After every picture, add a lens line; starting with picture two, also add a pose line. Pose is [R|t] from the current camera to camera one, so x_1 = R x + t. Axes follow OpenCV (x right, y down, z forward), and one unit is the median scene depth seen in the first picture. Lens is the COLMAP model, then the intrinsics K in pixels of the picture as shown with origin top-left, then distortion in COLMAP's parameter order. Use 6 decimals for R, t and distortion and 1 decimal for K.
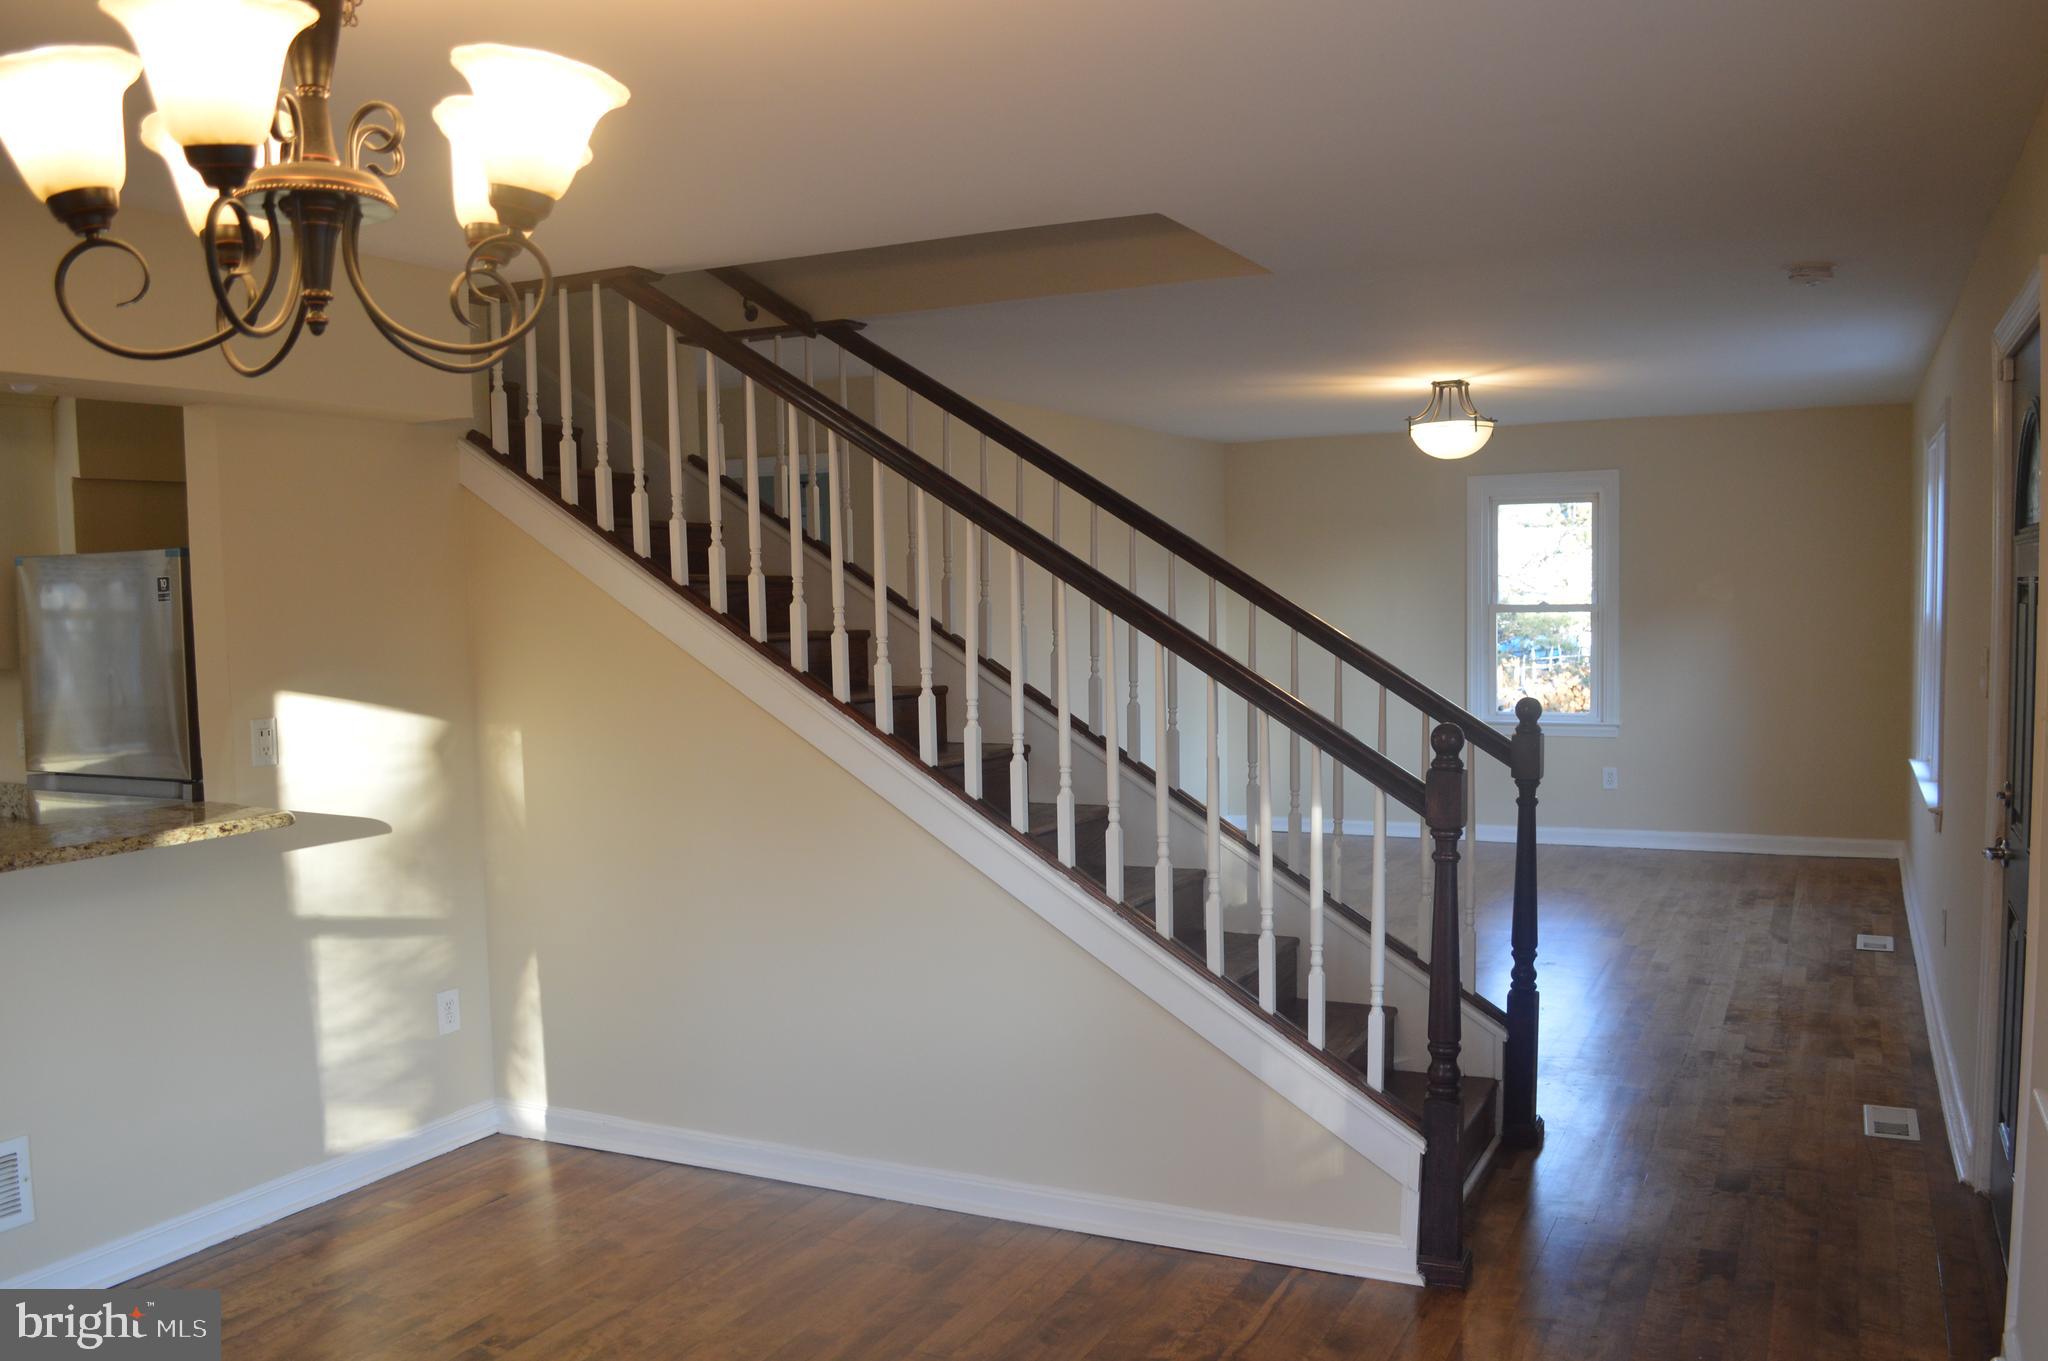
lens RADIAL K [[1634.6, 0, 1015.9], [0, 1634.6, 712.2], [0, 0, 1]] dist [-0.086683, 0.019522]
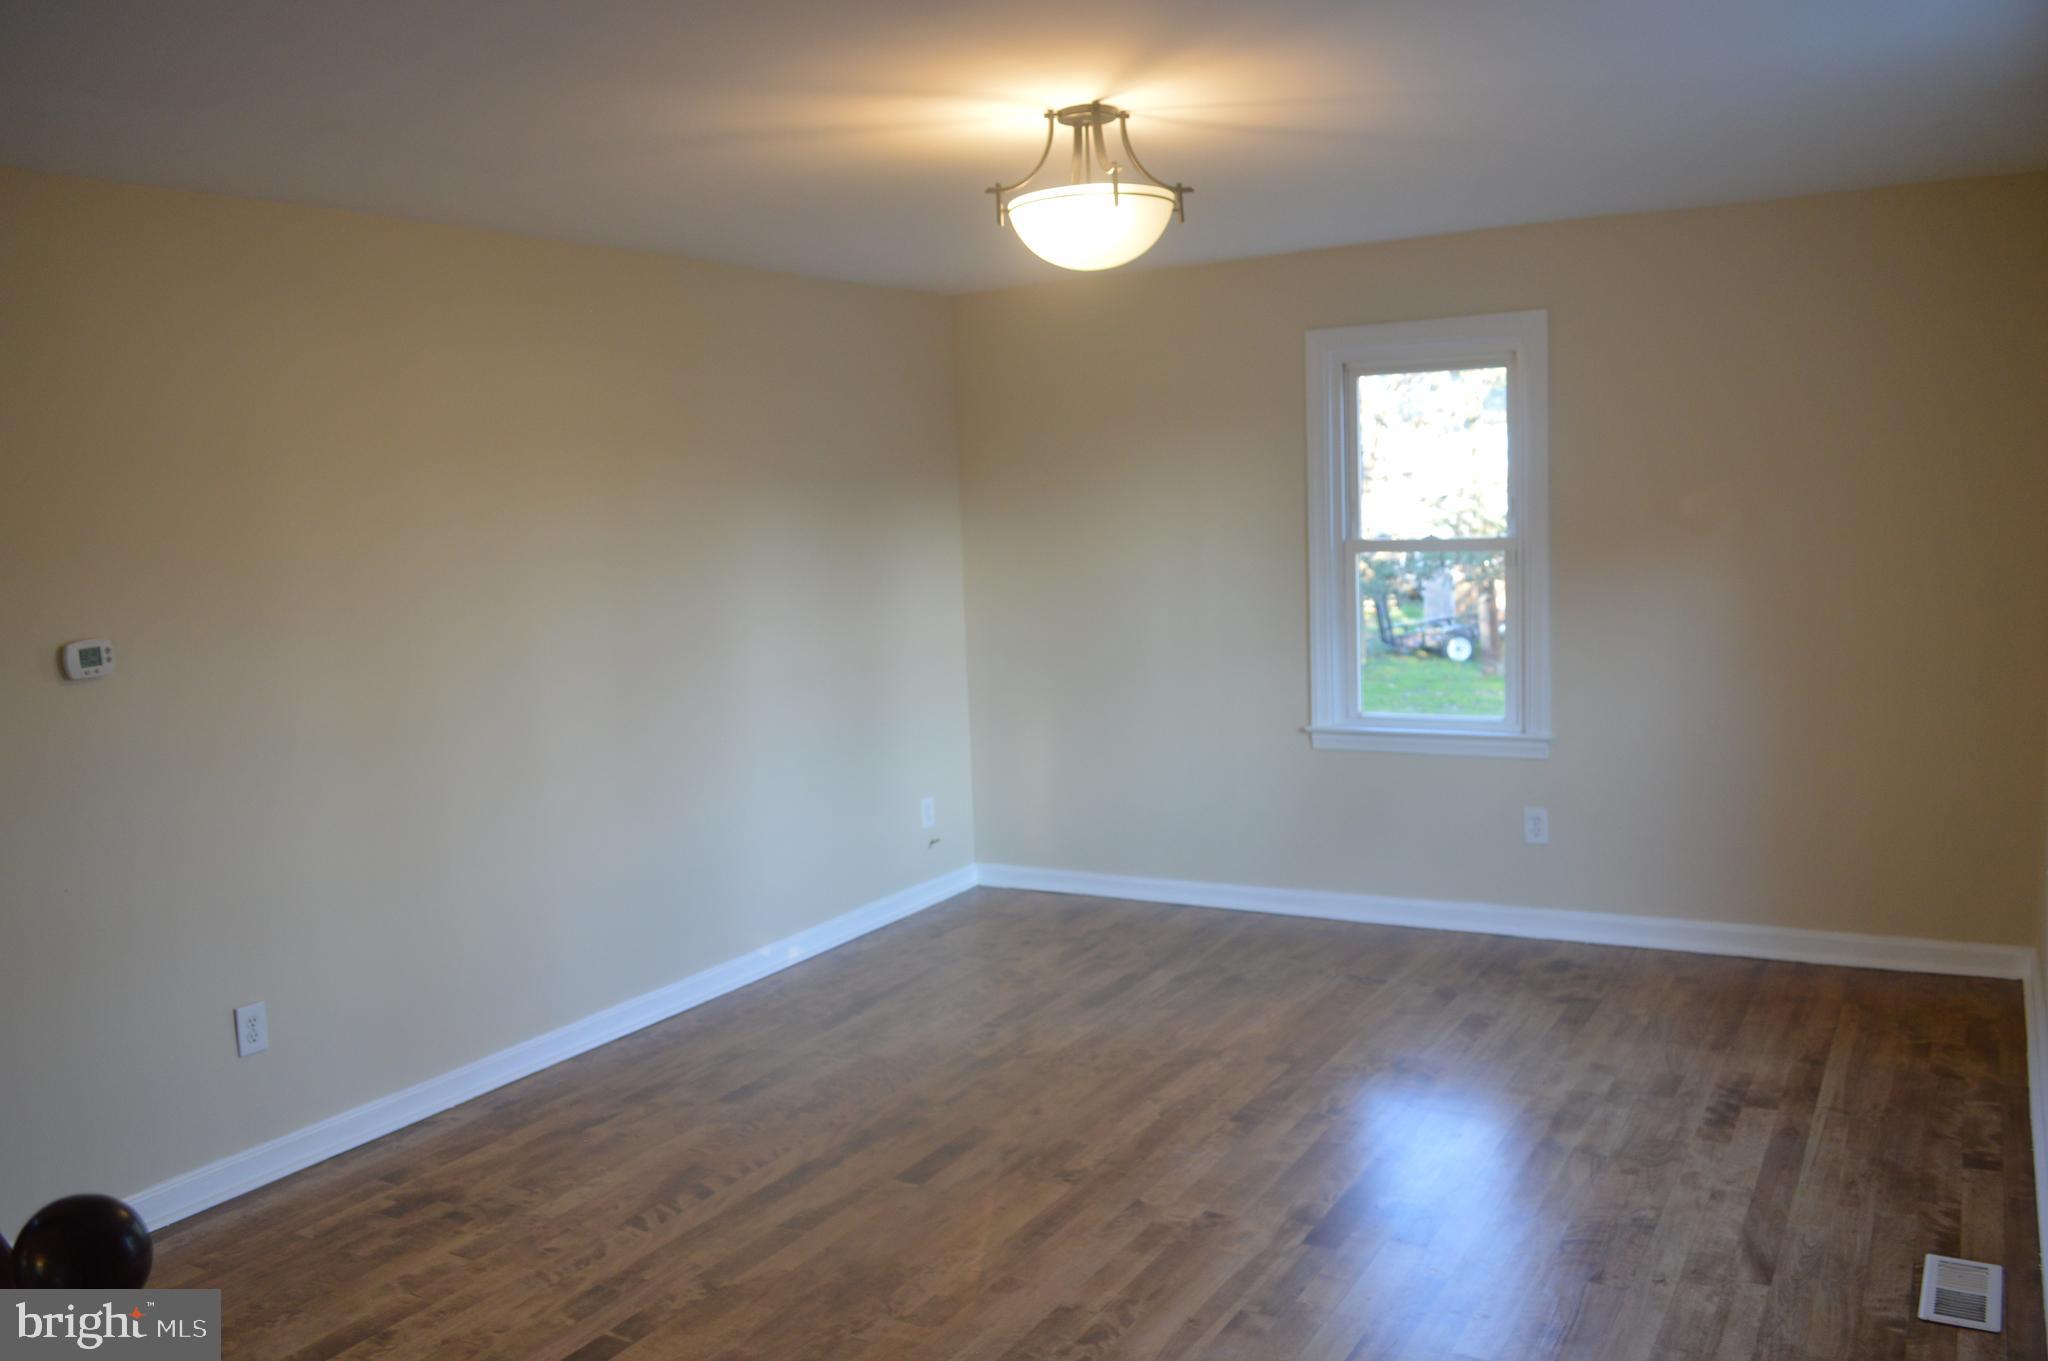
lens RADIAL K [[1634.6, 0, 1015.9], [0, 1634.6, 712.2], [0, 0, 1]] dist [-0.086683, 0.019522]
pose [[0.997858, -0.011933, -0.064322, 0.224981], [0.015436, 0.998409, 0.054228, -0.039828], [0.063573, -0.055105, 0.996455, 0.407105]]
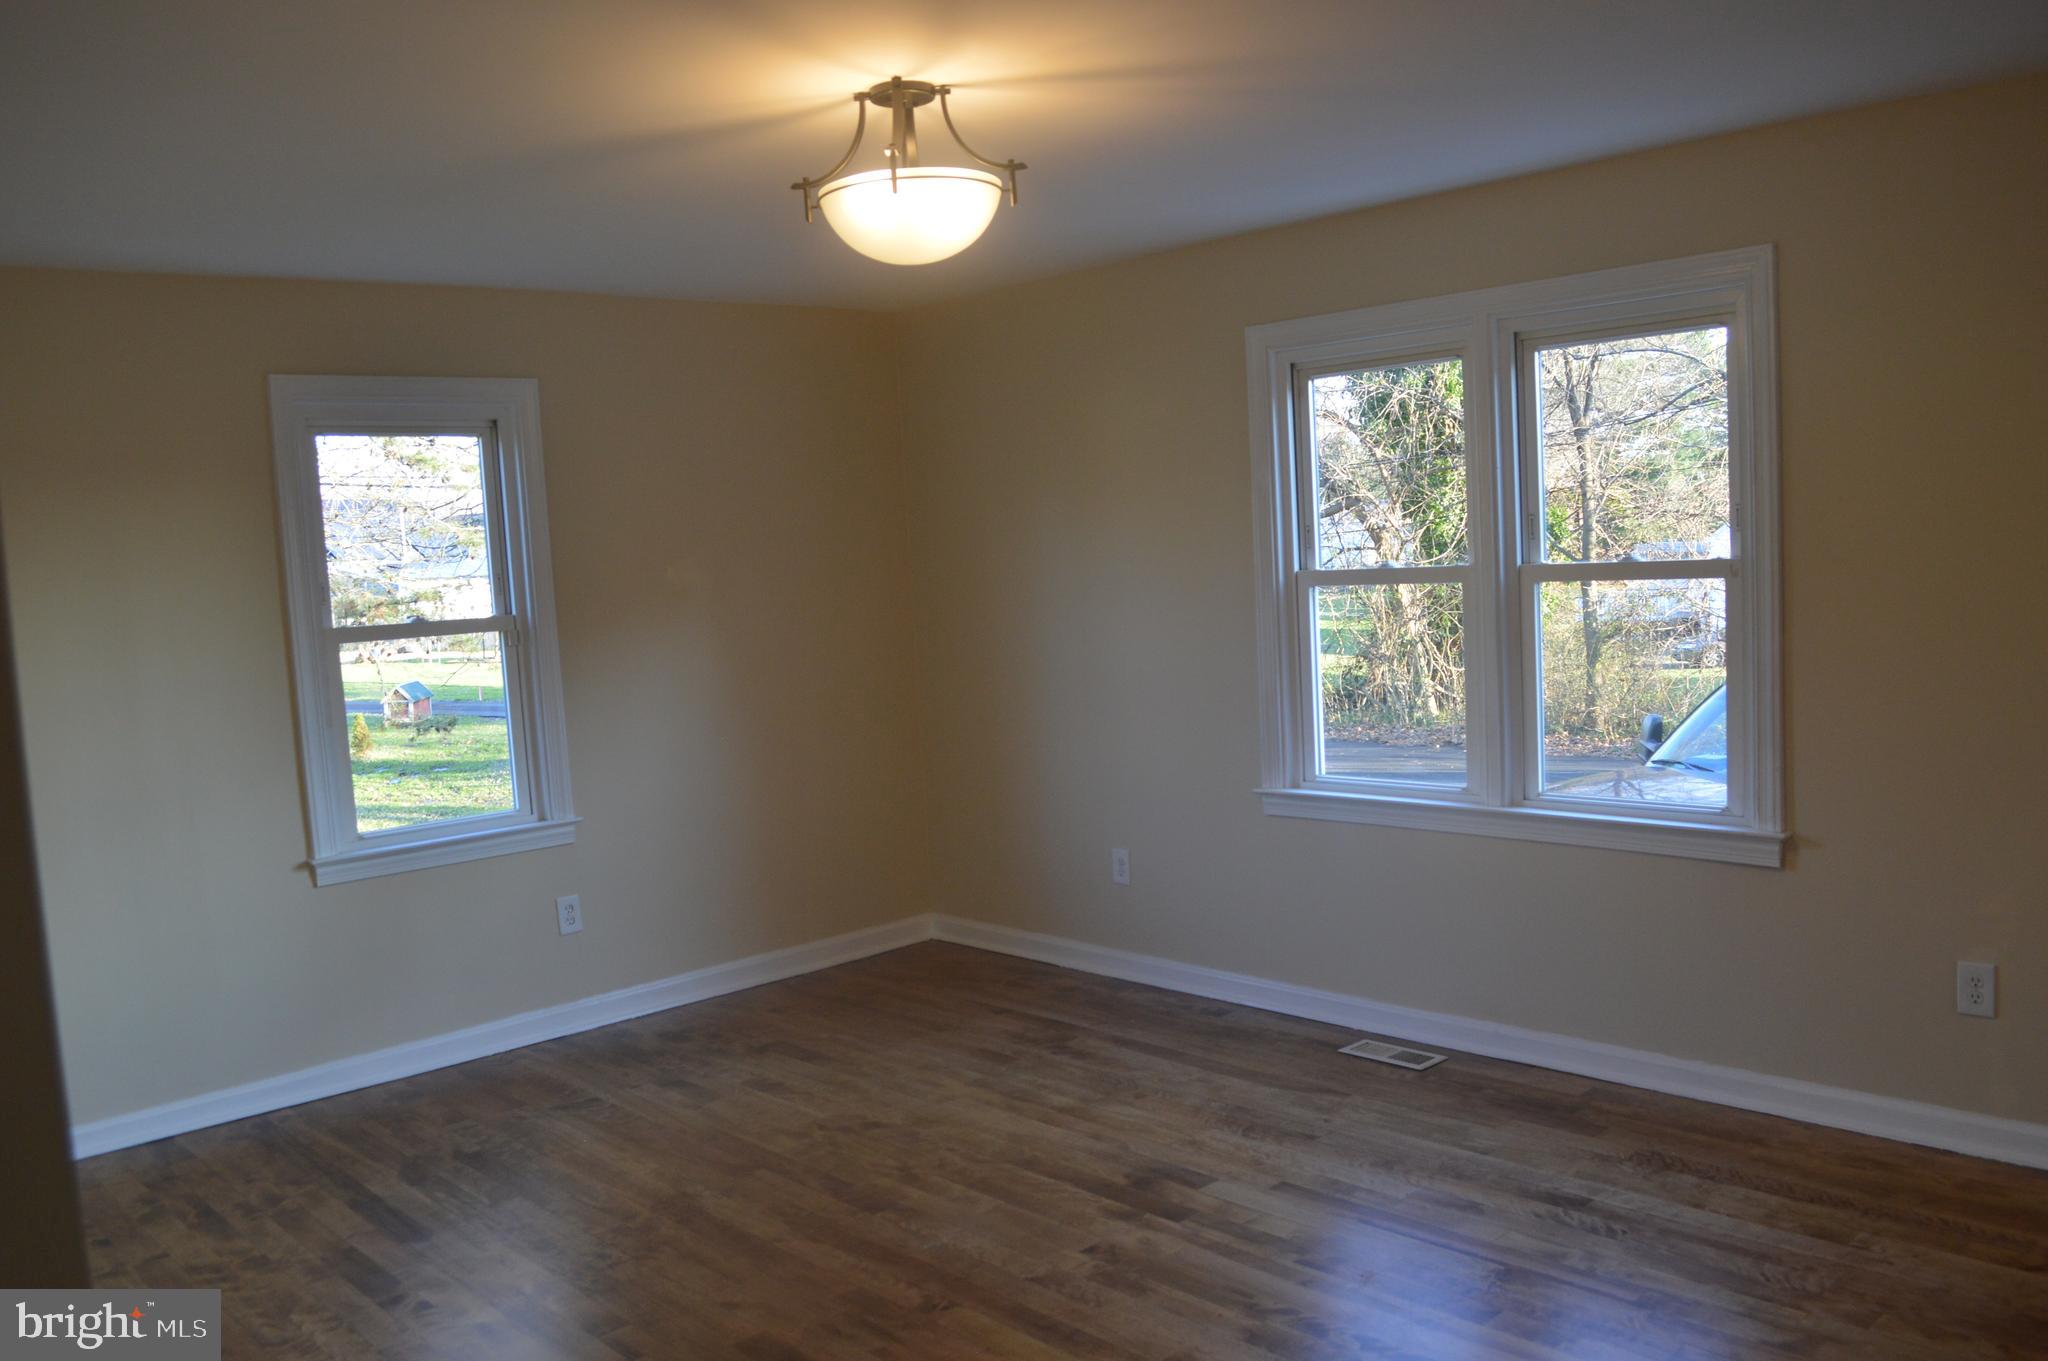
lens RADIAL K [[1634.6, 0, 1015.9], [0, 1634.6, 712.2], [0, 0, 1]] dist [-0.086683, 0.019522]
pose [[0.349468, -0.090470, 0.932570, -0.117290], [0.124570, 0.990978, 0.049456, -0.041910], [-0.928630, 0.098887, 0.357585, 0.674573]]
